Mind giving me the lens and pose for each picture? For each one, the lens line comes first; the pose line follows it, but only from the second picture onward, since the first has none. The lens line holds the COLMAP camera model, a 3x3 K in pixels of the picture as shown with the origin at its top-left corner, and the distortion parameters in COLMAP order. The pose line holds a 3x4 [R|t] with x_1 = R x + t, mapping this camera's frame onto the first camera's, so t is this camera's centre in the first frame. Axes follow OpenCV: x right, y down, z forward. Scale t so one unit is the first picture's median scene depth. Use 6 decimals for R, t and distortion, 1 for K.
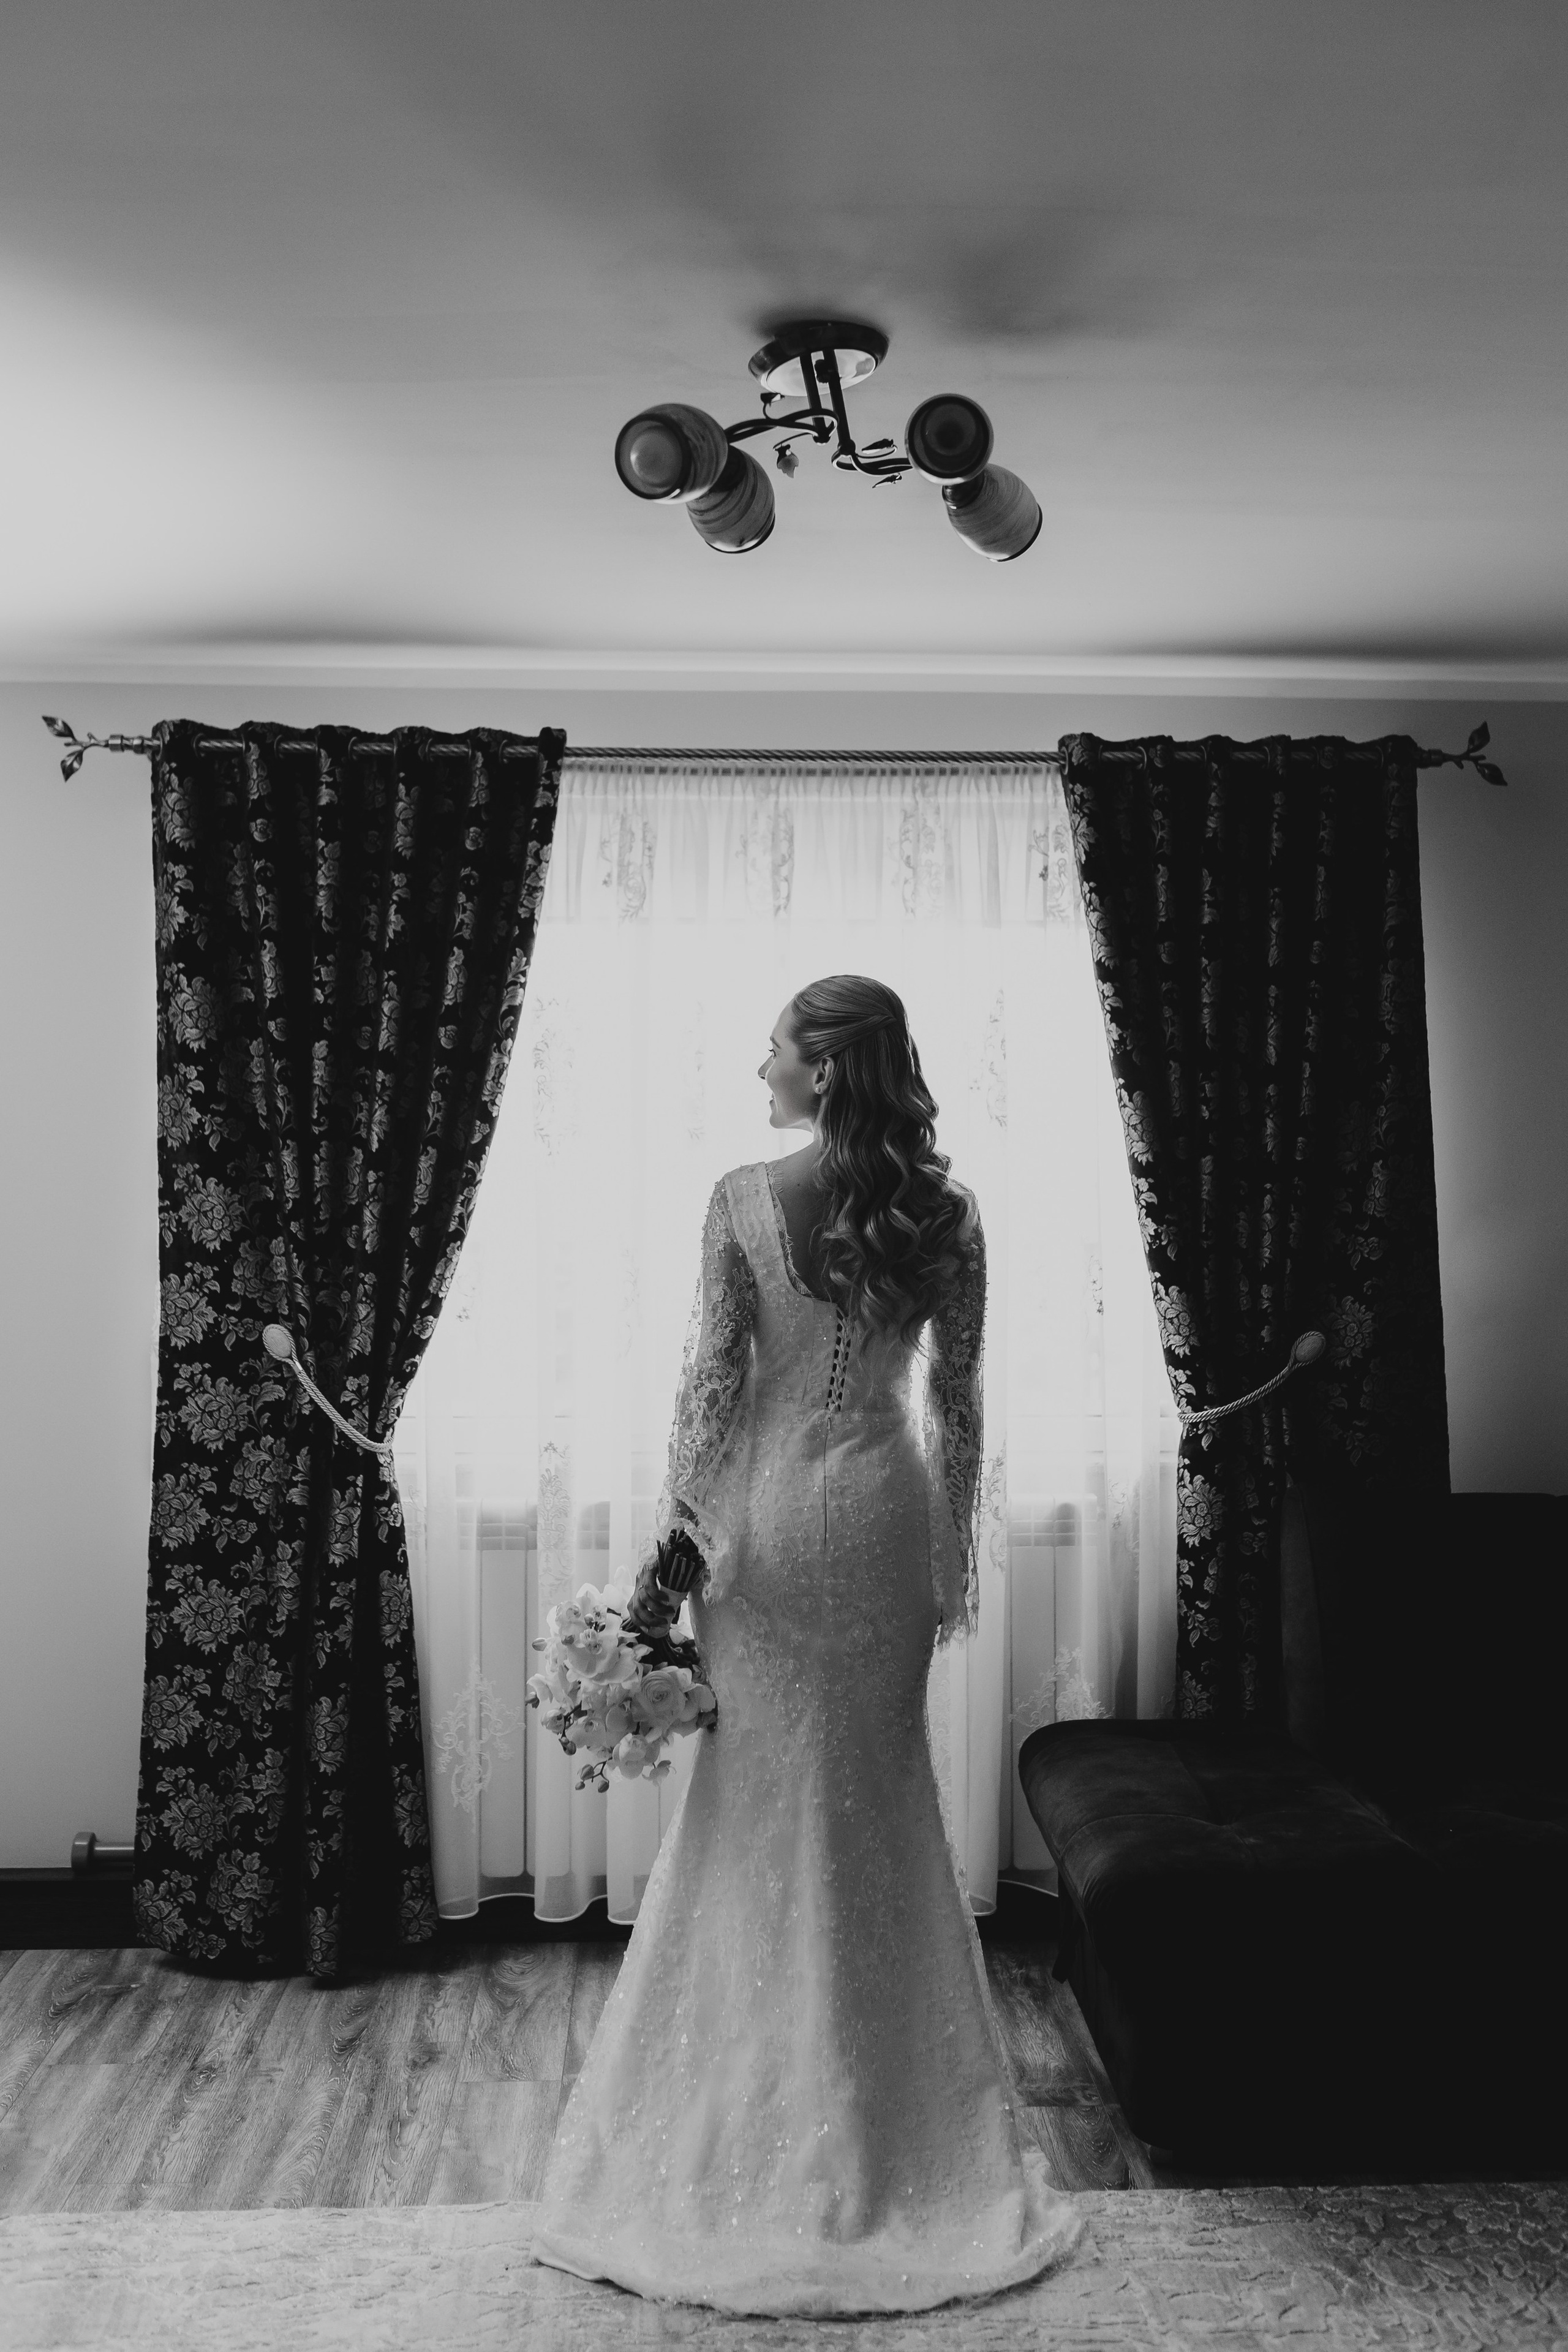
lens RADIAL K [[3215.1, 0, 821.5], [0, 3215.1, 950.8], [0, 0, 1]] dist [0.004000, 0.000000]
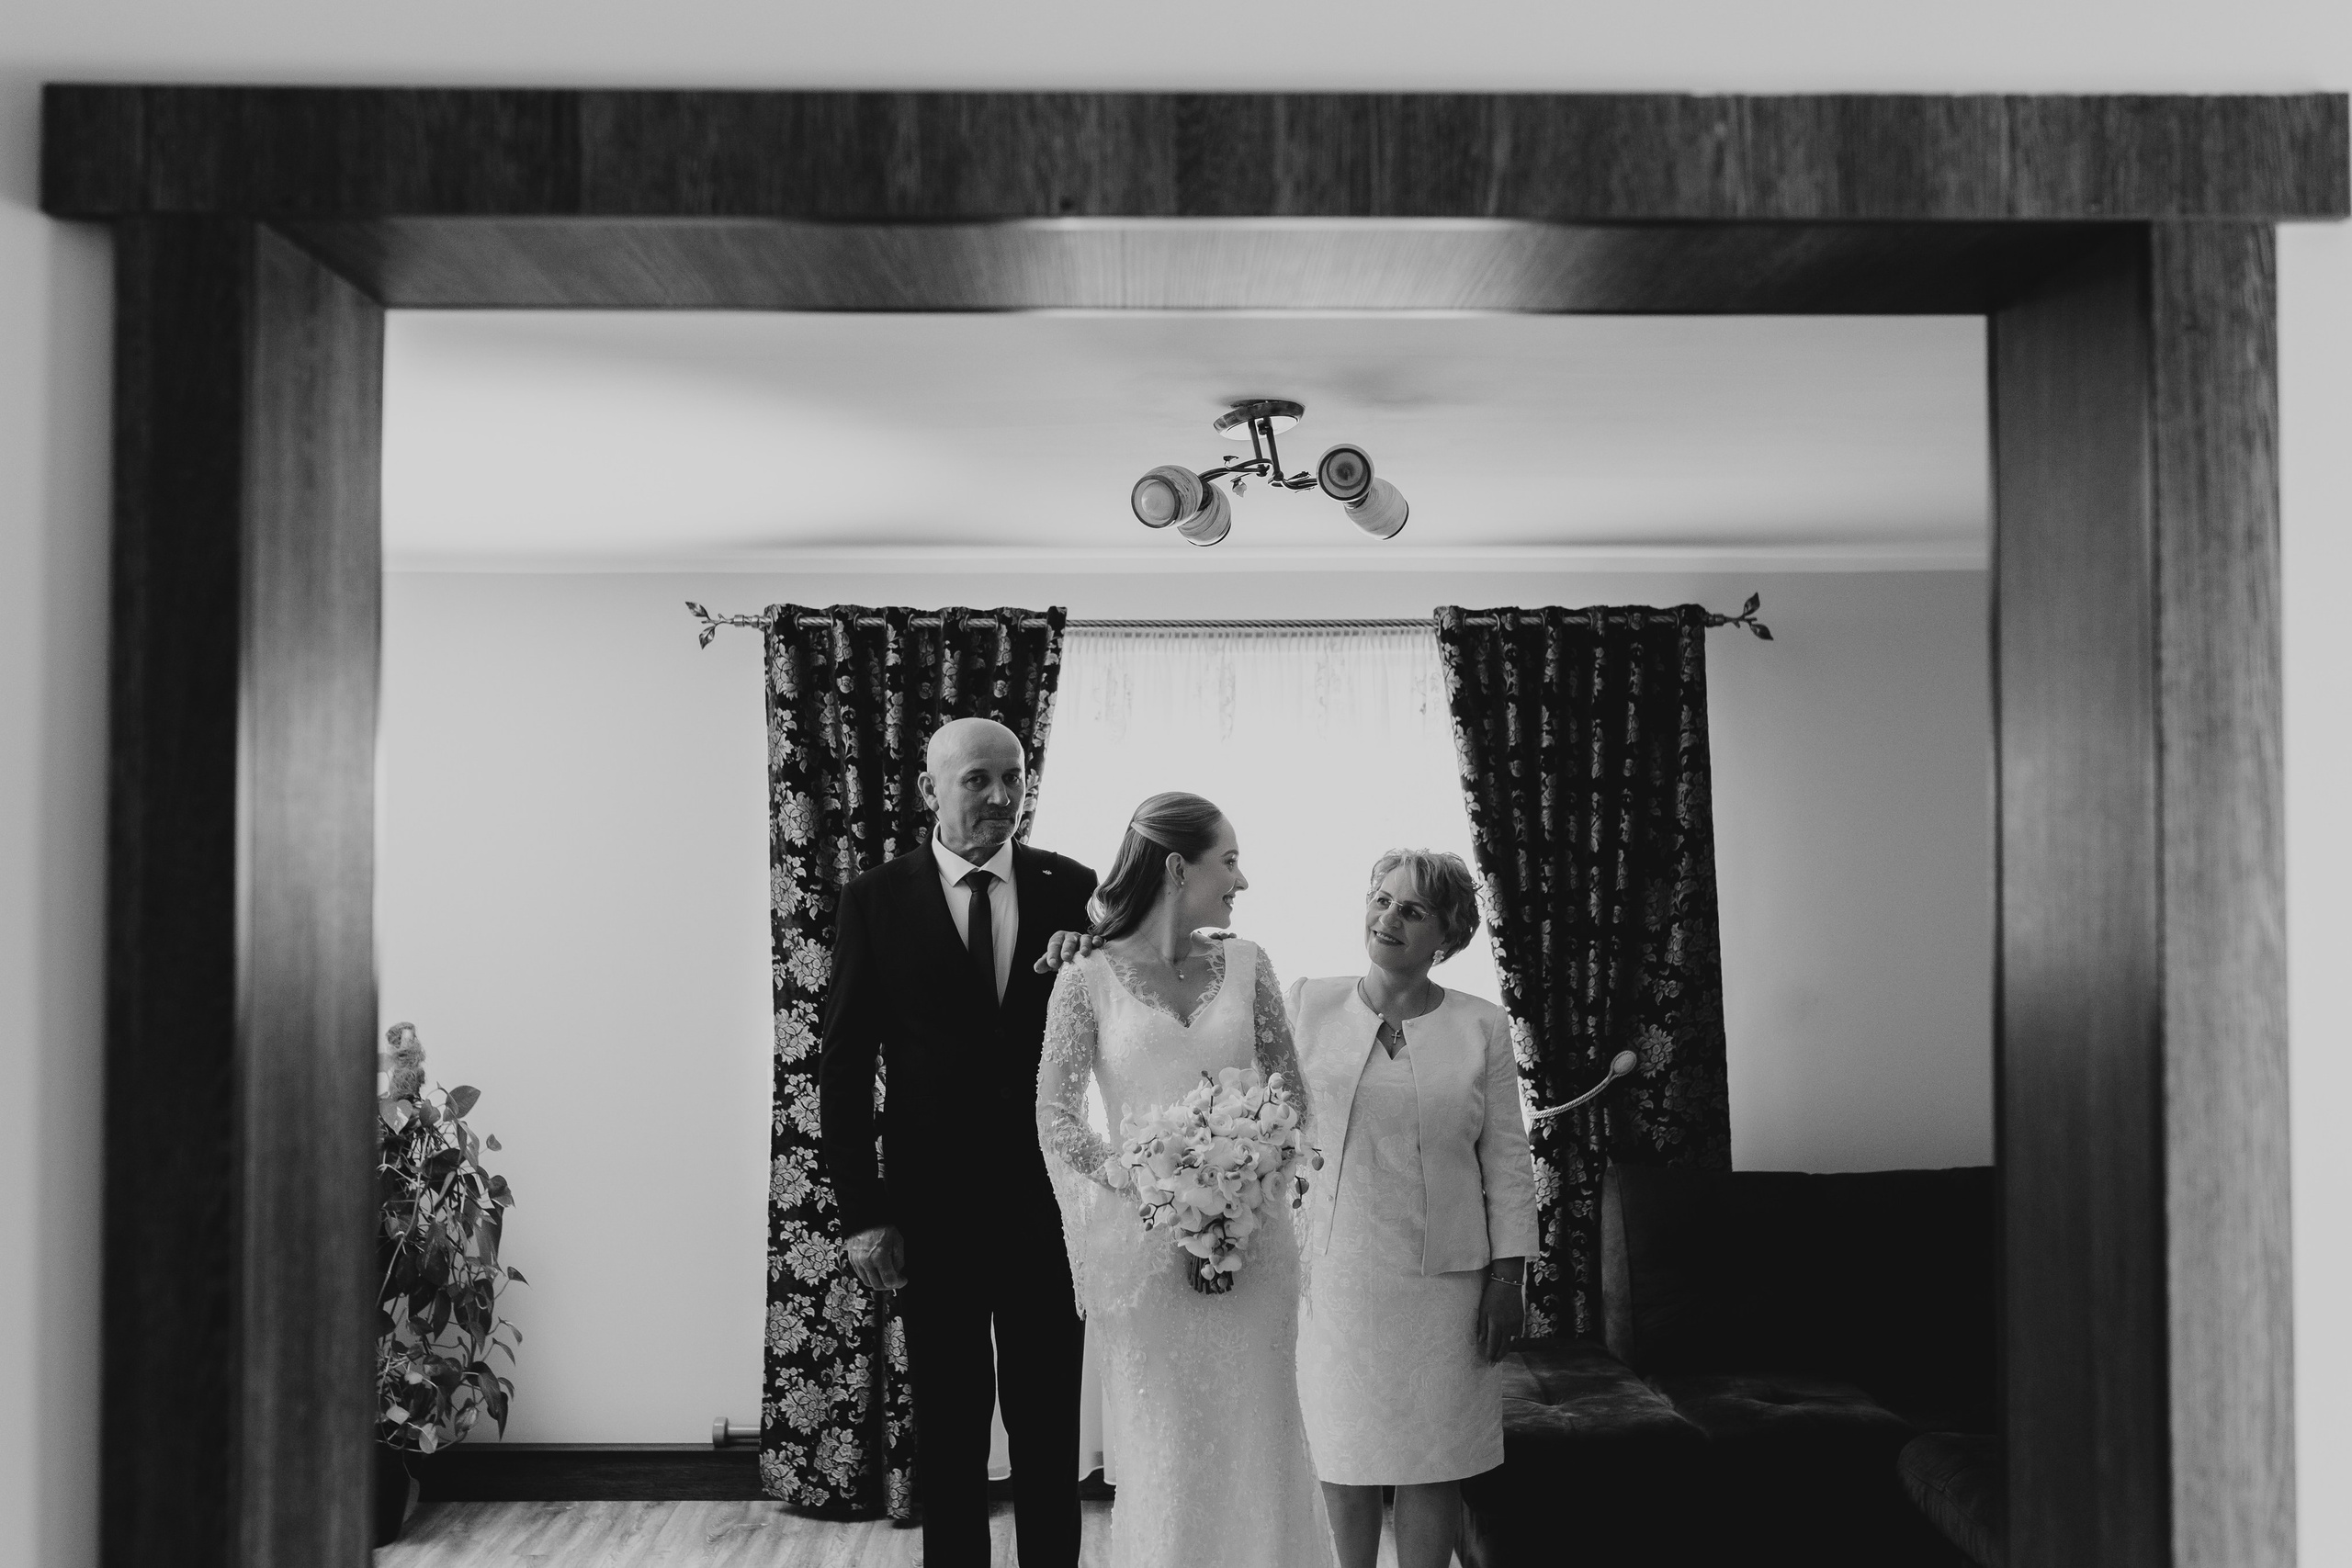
lens RADIAL K [[3214.8, 0, 1065.4], [0, 3214.8, 709.5], [0, 0, 1]] dist [0.004000, 0.000000]
pose [[0.998540, -0.005917, -0.053690, -0.007854], [0.006618, 0.999895, 0.012878, -0.043294], [0.053608, -0.013214, 0.998475, -0.353375]]
